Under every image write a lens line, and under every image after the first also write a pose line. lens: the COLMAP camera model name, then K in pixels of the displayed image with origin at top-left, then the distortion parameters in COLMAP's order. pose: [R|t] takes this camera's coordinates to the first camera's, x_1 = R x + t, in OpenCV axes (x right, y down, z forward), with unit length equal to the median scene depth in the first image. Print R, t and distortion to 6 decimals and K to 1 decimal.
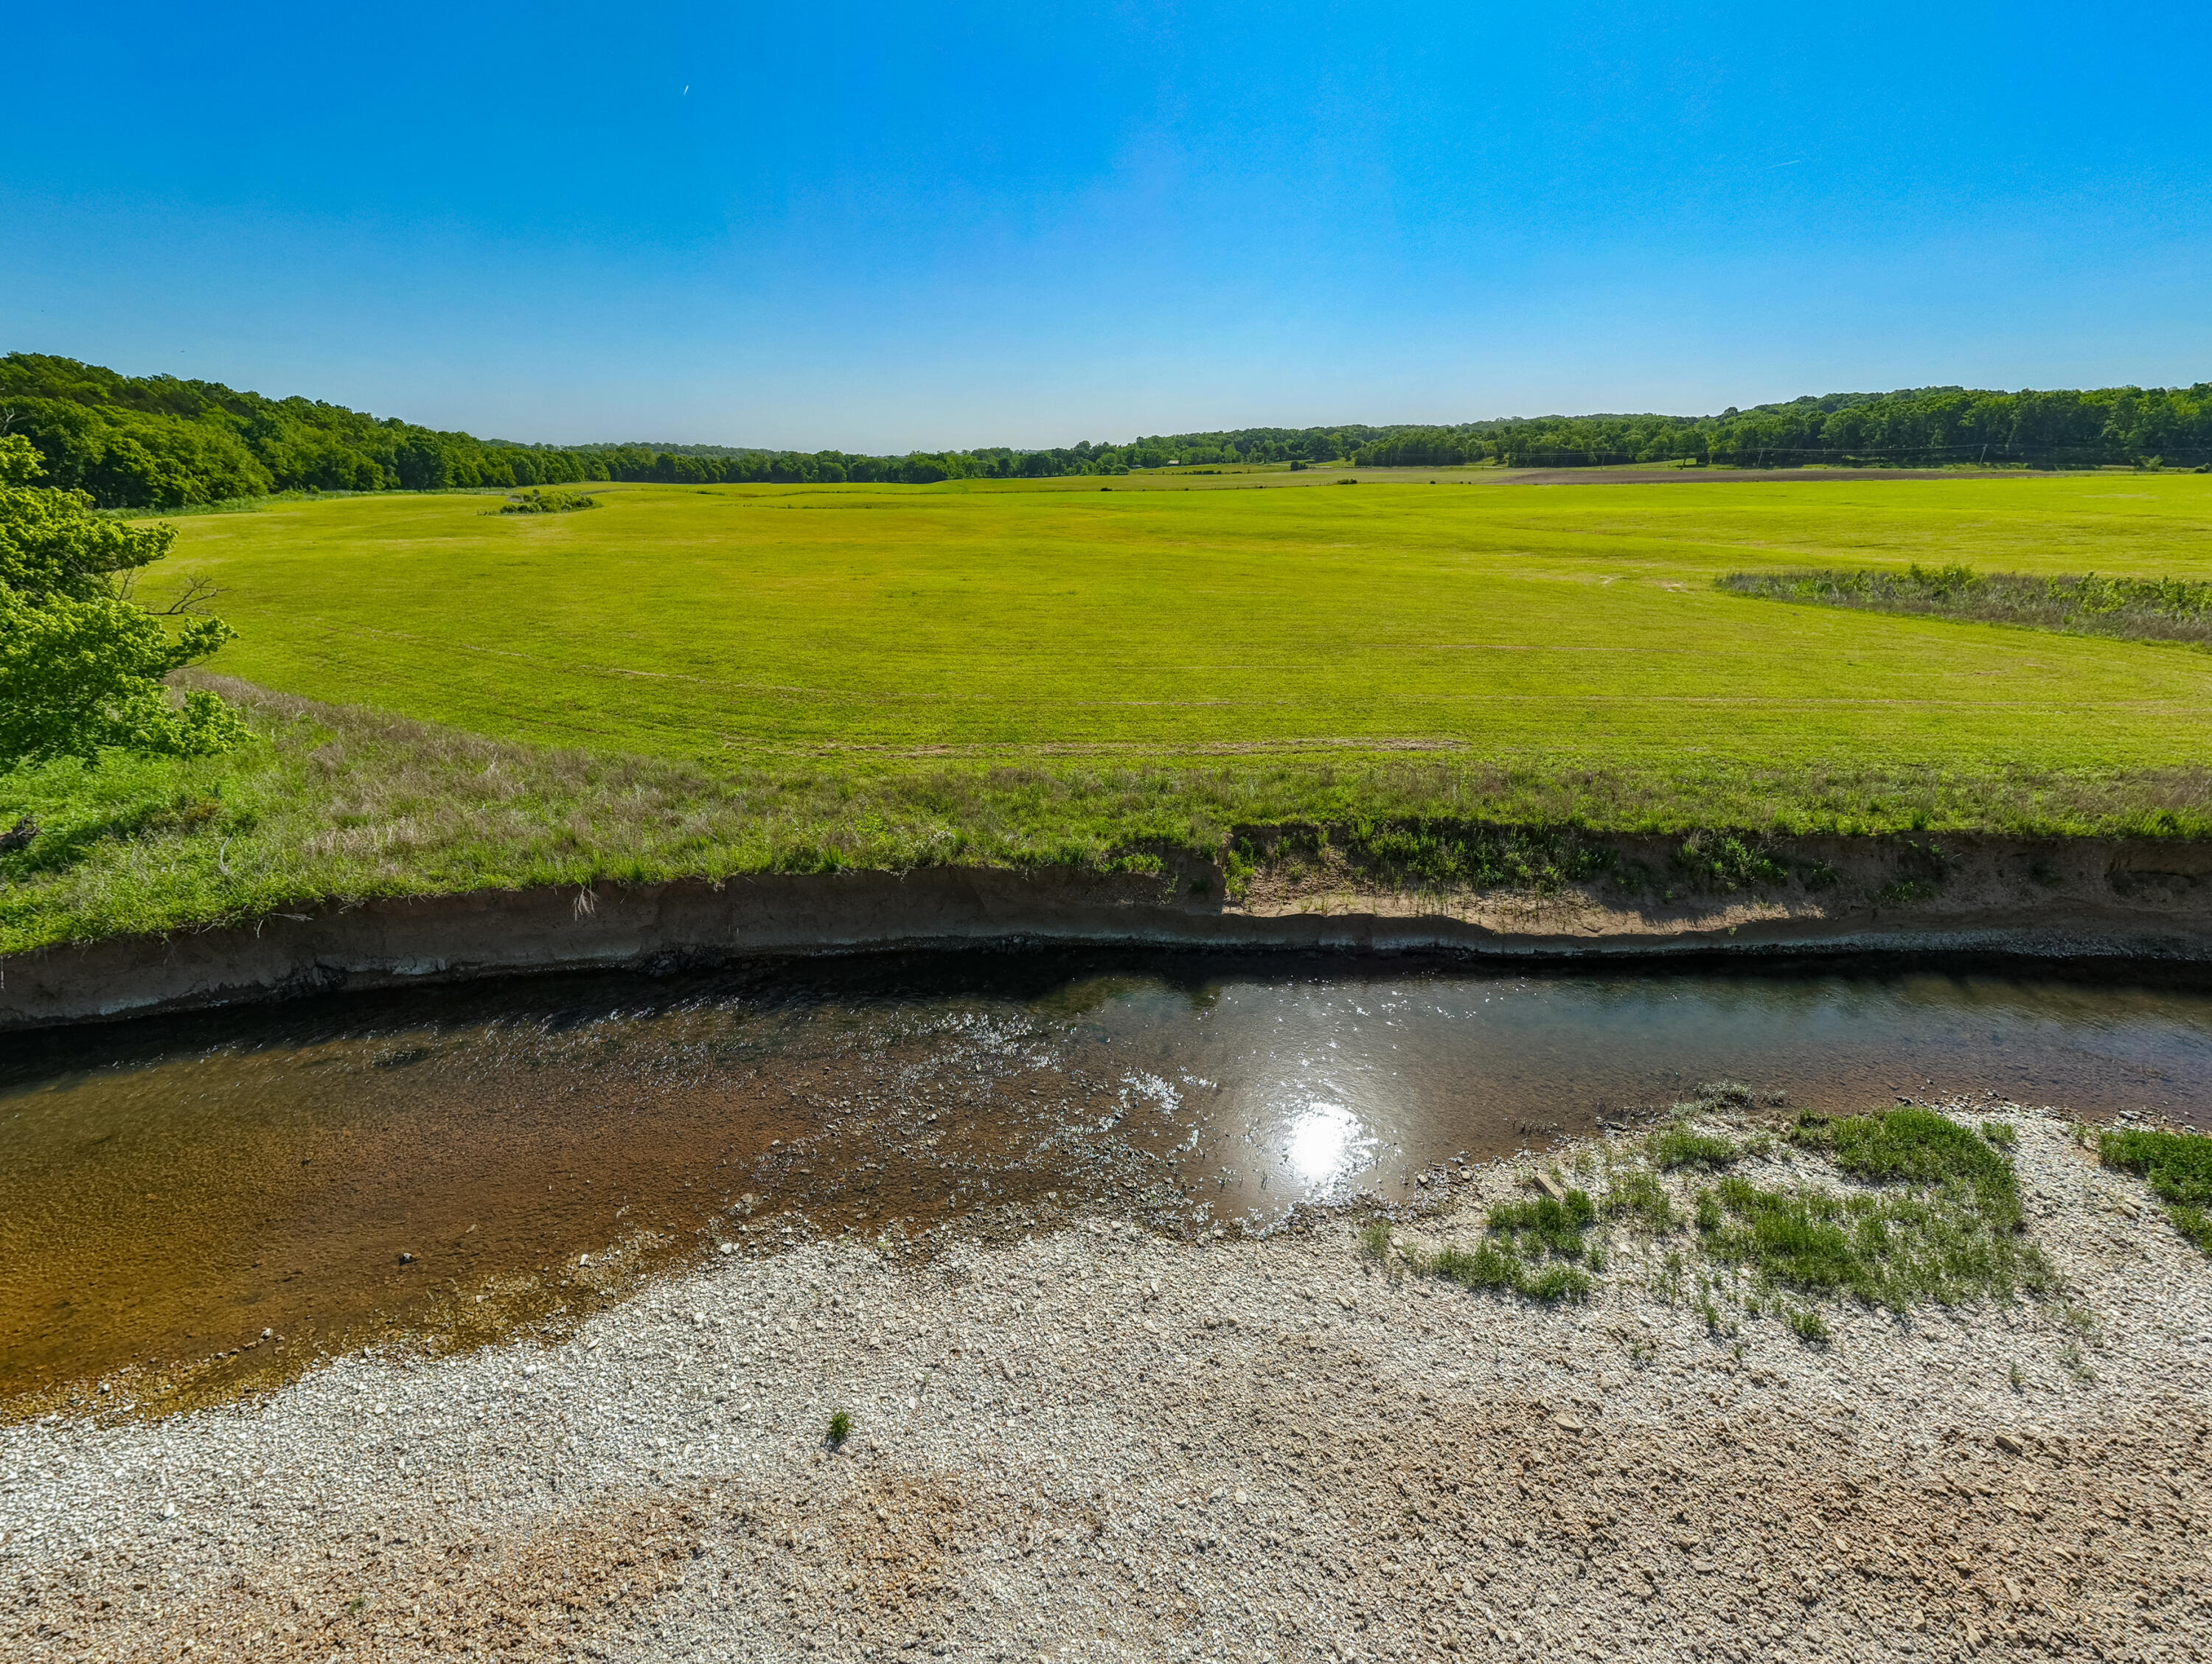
lens RADIAL K [[928.8, 0, 1117.6], [0, 928.8, 871.9], [0, 0, 1]] dist [0.002364, -0.000973]
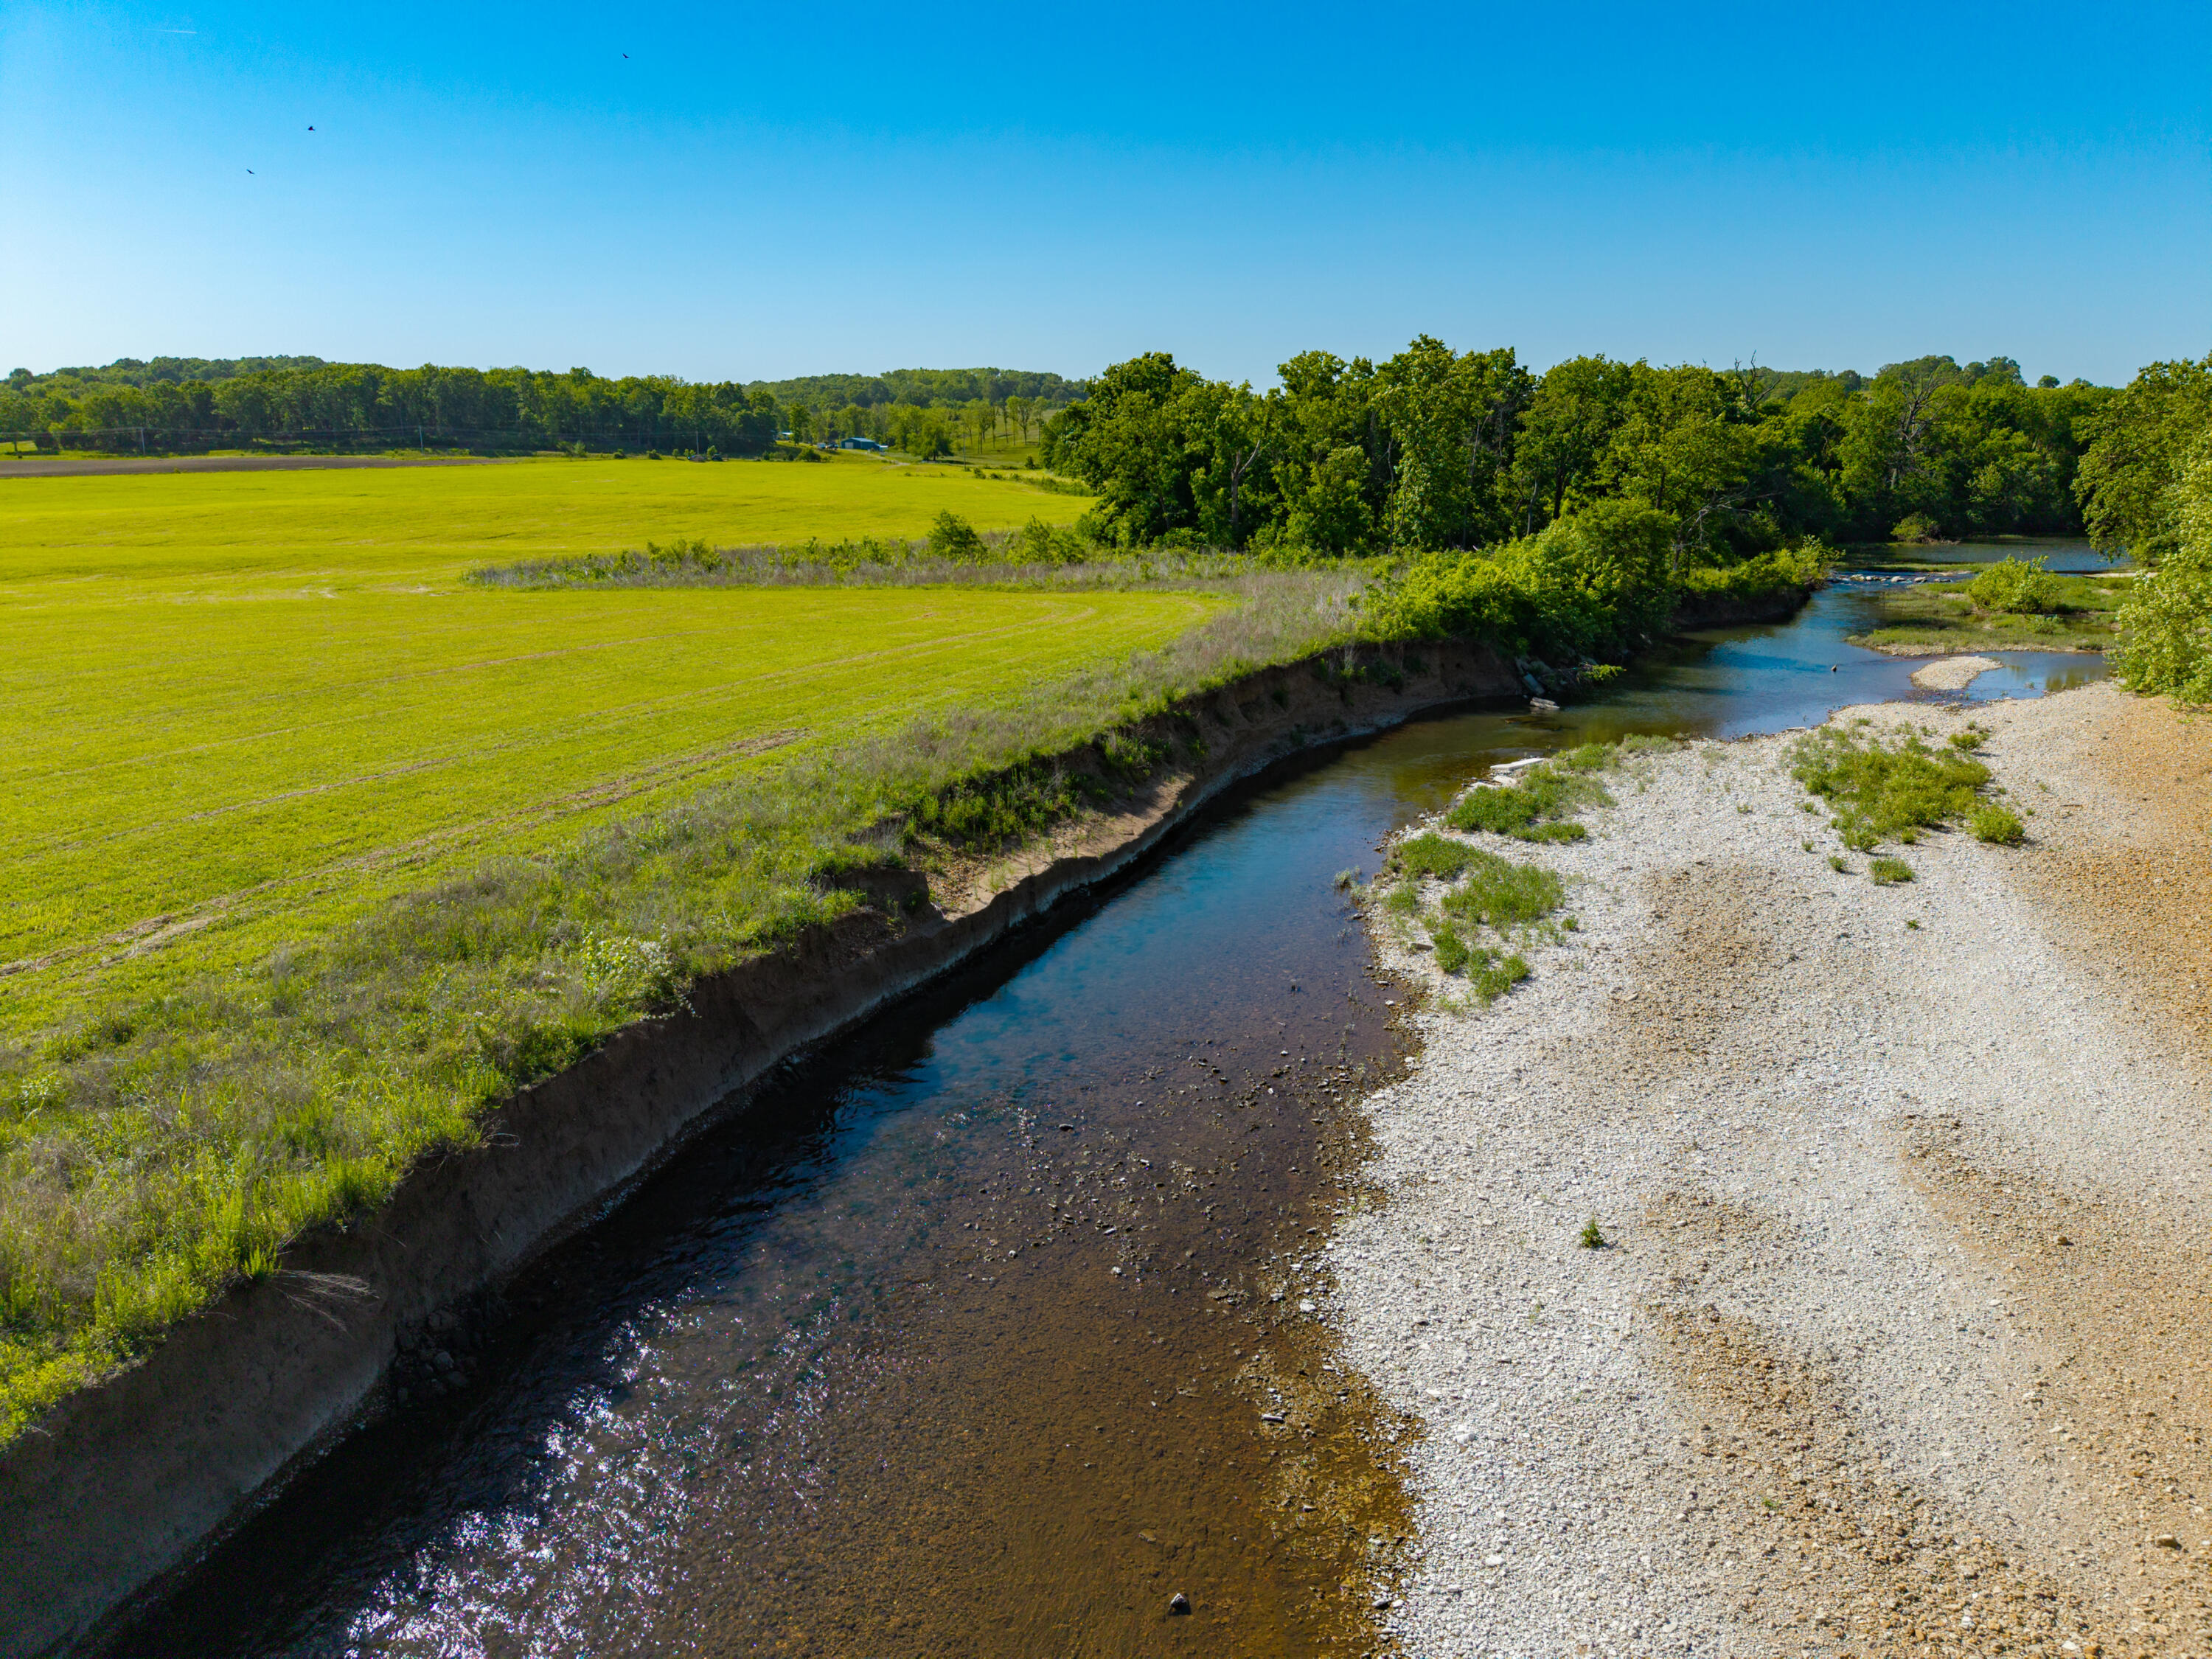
lens RADIAL K [[1511.8, 0, 1096.1], [0, 1511.8, 858.3], [0, 0, 1]] dist [0.033077, -0.027326]
pose [[0.361258, -0.240453, 0.900930, -0.142843], [0.379594, 0.920422, 0.093444, -0.011583], [-0.851705, 0.308230, 0.423785, 0.046320]]
